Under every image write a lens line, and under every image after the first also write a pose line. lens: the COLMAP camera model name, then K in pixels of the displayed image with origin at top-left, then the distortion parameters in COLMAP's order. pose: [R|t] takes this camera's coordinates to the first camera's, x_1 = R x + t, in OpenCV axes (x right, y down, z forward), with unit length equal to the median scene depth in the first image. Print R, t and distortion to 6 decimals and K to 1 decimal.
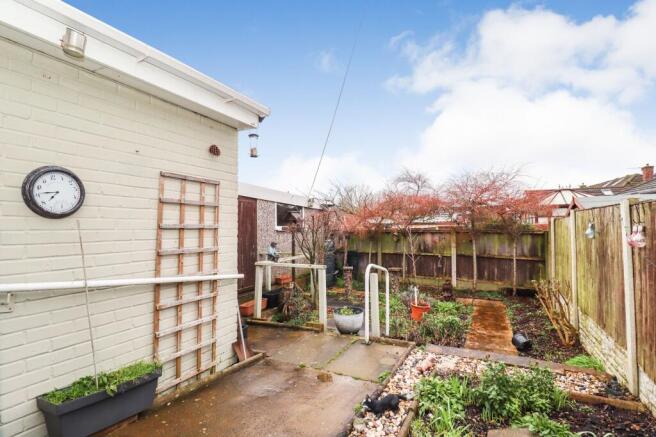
lens RADIAL K [[303.0, 0, 328.0], [0, 303.0, 218.5], [0, 0, 1]] dist [0.001289, -0.012938]
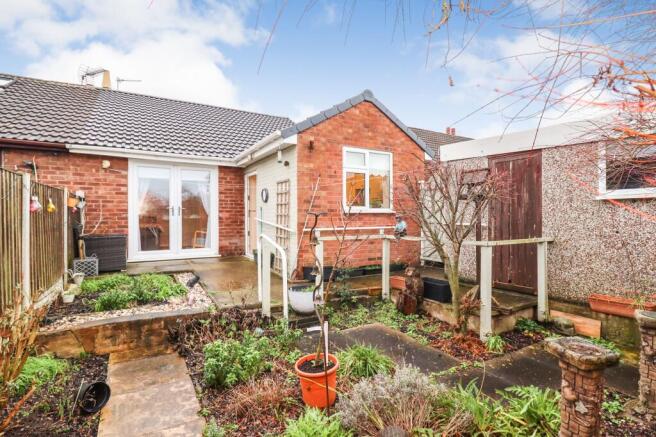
lens RADIAL K [[302.1, 0, 320.7], [0, 302.1, 220.0], [0, 0, 1]] dist [0.000878, -0.012600]
pose [[-0.512876, 0.019078, -0.858251, 0.508795], [0.036573, 0.999331, 0.000359, 0.060854], [0.857683, -0.031205, -0.513231, 0.942421]]
